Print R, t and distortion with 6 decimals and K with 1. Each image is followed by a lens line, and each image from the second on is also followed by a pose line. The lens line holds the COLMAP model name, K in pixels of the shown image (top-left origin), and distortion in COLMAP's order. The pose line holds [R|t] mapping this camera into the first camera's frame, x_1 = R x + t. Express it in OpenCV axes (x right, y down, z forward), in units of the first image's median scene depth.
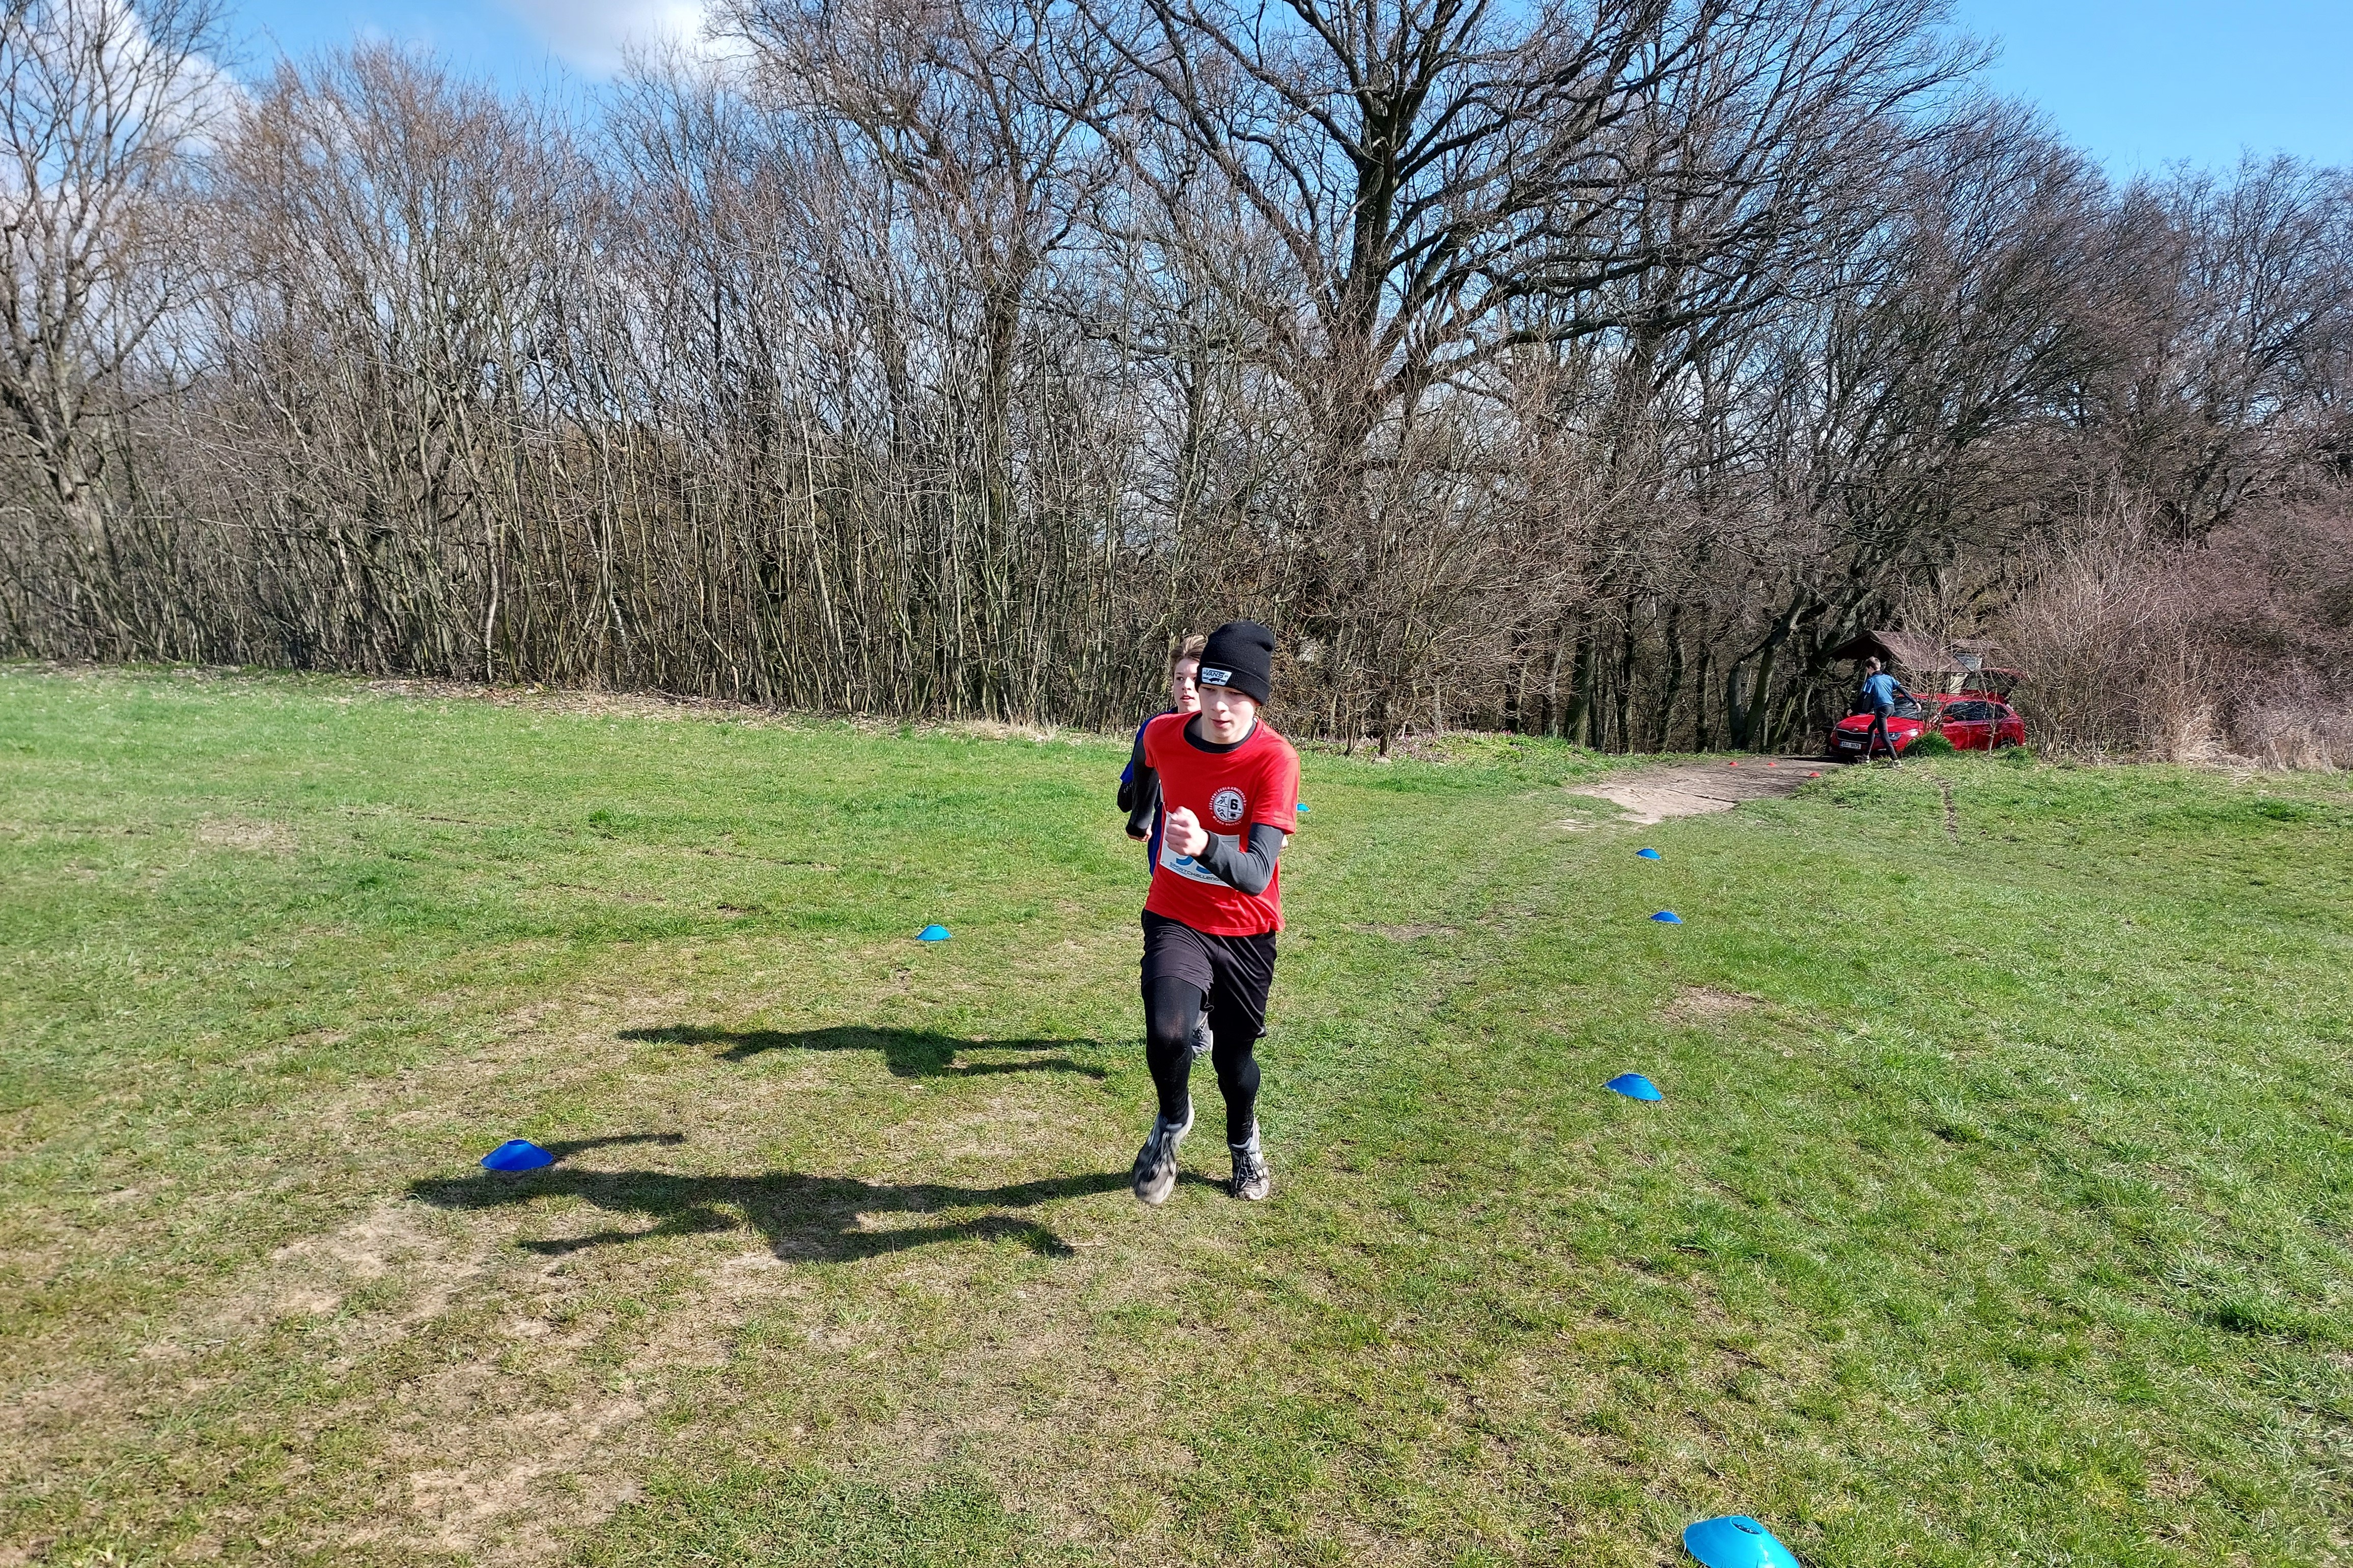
lens RADIAL K [[1717.3, 0, 1167.2], [0, 1717.3, 822.0], [0, 0, 1]] dist [0.092844, -0.090585]
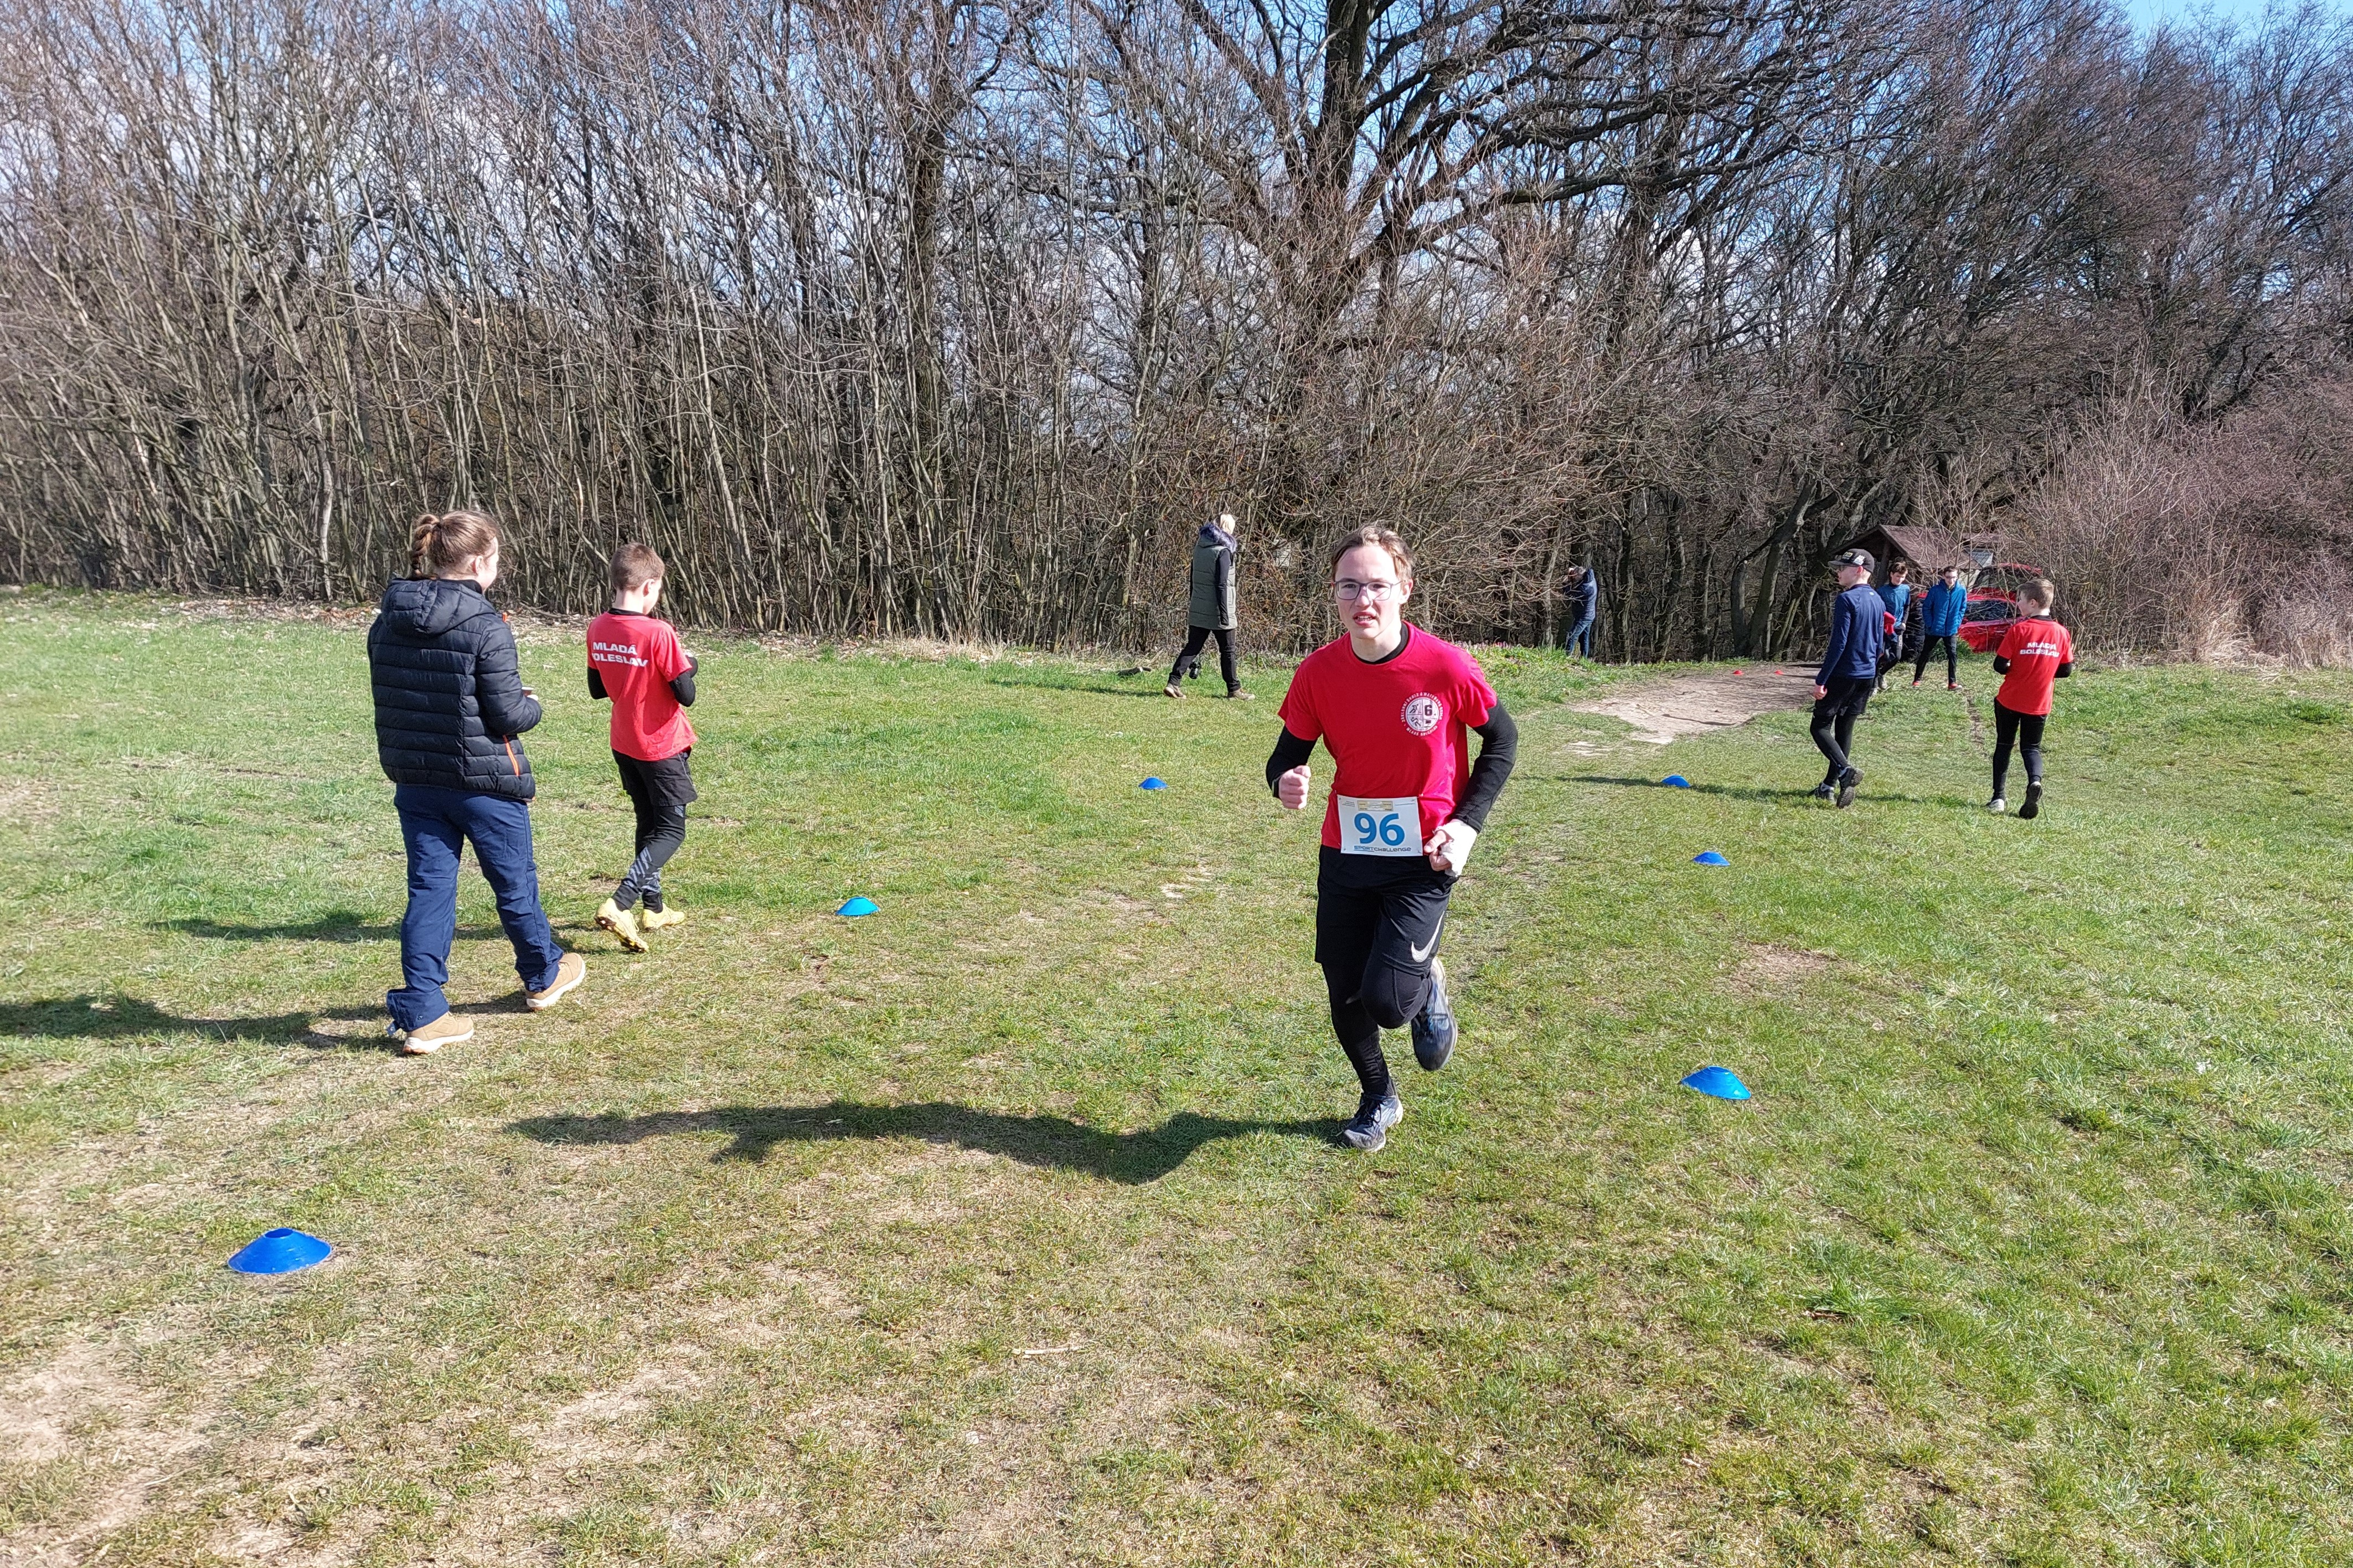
lens RADIAL K [[1790.2, 0, 1268.7], [0, 1790.2, 896.4], [0, 0, 1]] dist [0.076219, -0.061823]
pose [[0.996698, -0.026215, 0.076849, -0.002975], [0.019359, 0.995875, 0.088641, -0.006251], [-0.078856, -0.086861, 0.993095, 0.066102]]
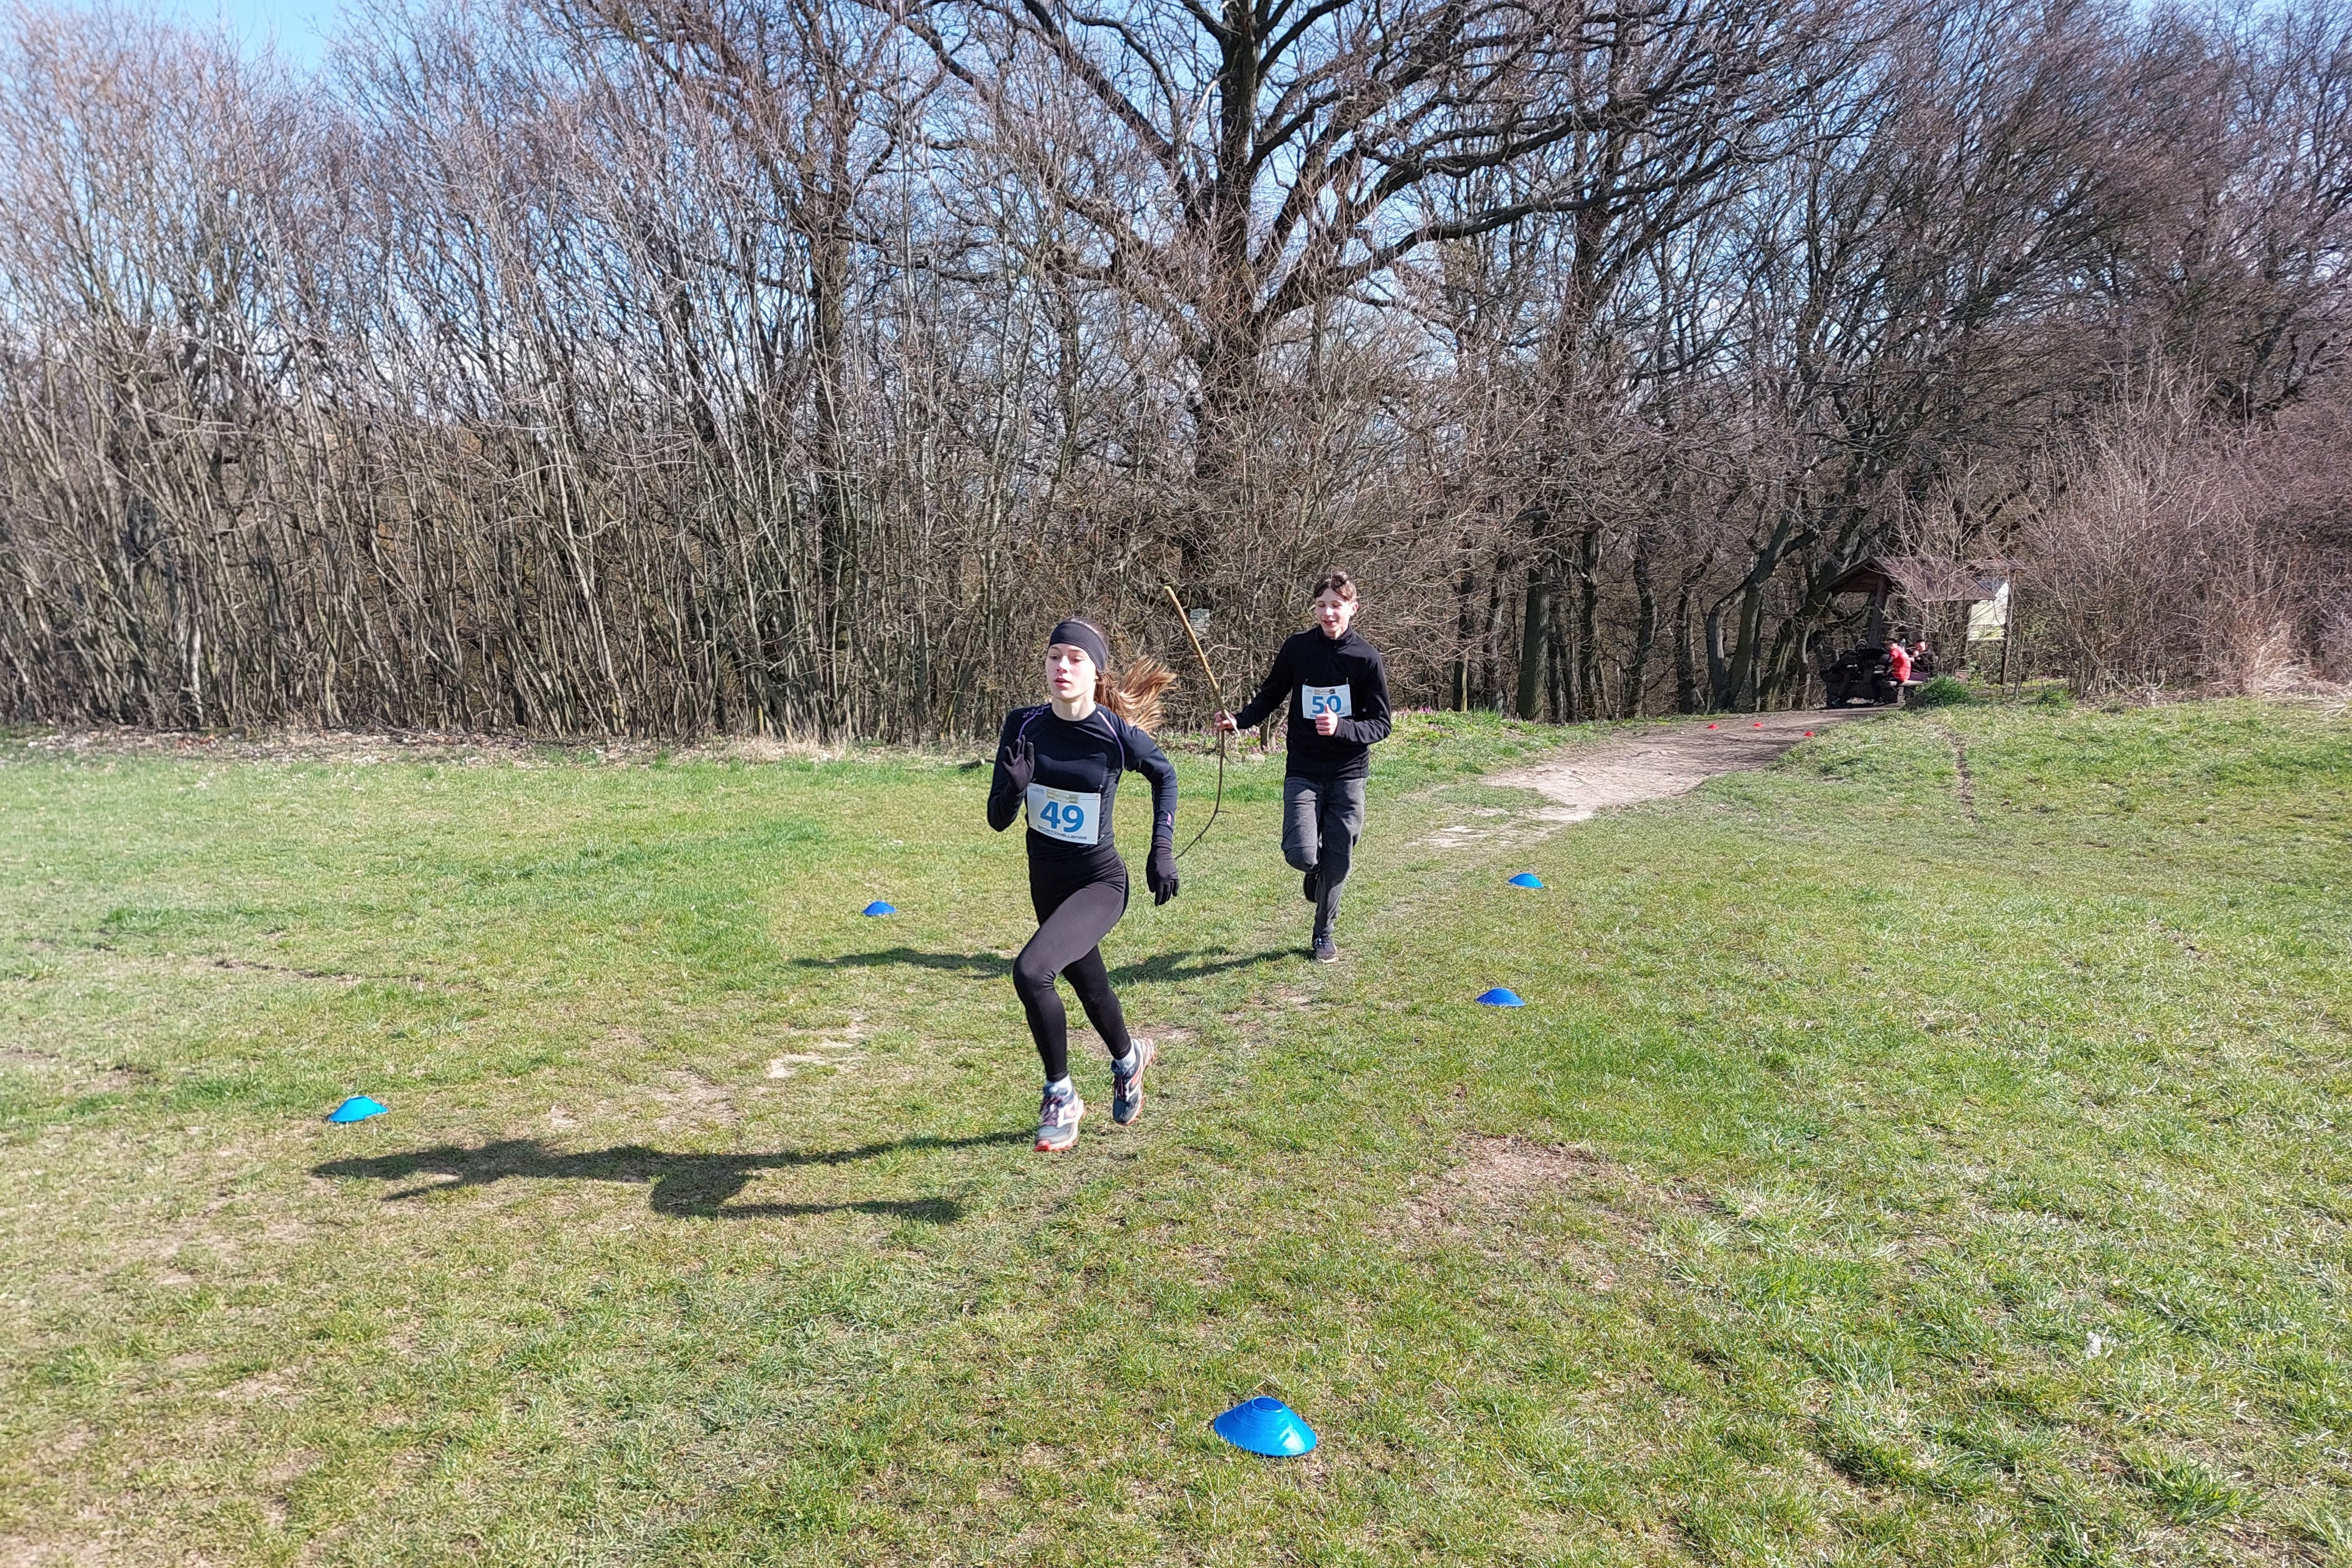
lens RADIAL K [[1781.1, 0, 1122.5], [0, 1781.1, 833.7], [0, 0, 1]] dist [0.079615, -0.068288]
pose [[0.997475, -0.060598, -0.037023, 0.096858], [0.061173, 0.998020, 0.014608, -0.016827], [0.036065, -0.016836, 0.999208, 0.164109]]
